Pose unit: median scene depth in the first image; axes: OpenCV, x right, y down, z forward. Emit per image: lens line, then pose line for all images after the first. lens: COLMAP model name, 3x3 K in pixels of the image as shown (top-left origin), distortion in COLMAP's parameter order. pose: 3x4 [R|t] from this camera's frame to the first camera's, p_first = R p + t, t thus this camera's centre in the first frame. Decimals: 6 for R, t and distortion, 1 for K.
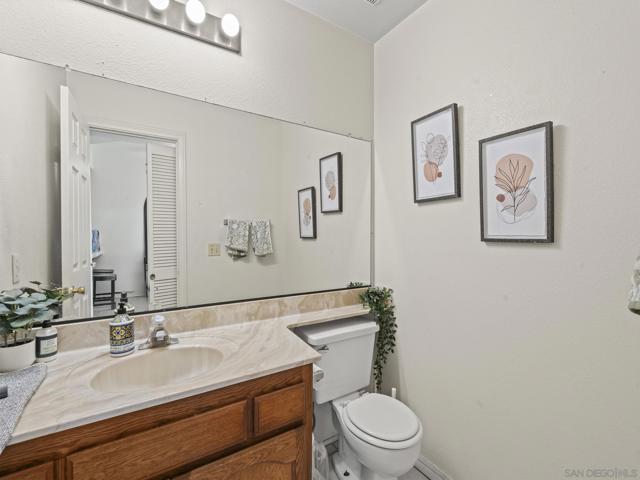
lens RADIAL K [[287.8, 0, 319.6], [0, 287.8, 227.7], [0, 0, 1]] dist [-0.000390, -0.000051]
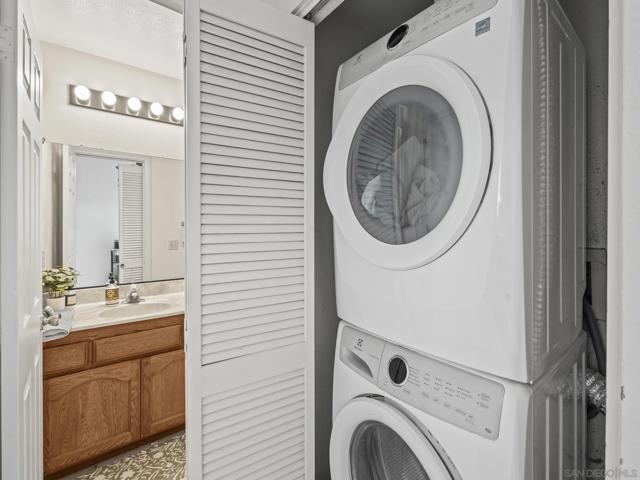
lens RADIAL K [[287.8, 0, 319.6], [0, 287.8, 227.7], [0, 0, 1]] dist [-0.000390, -0.000051]
pose [[0.995632, 0.010853, 0.092735, 0.440710], [-0.013294, 0.999580, 0.025743, -0.115737], [-0.092416, -0.026863, 0.995358, -0.912524]]
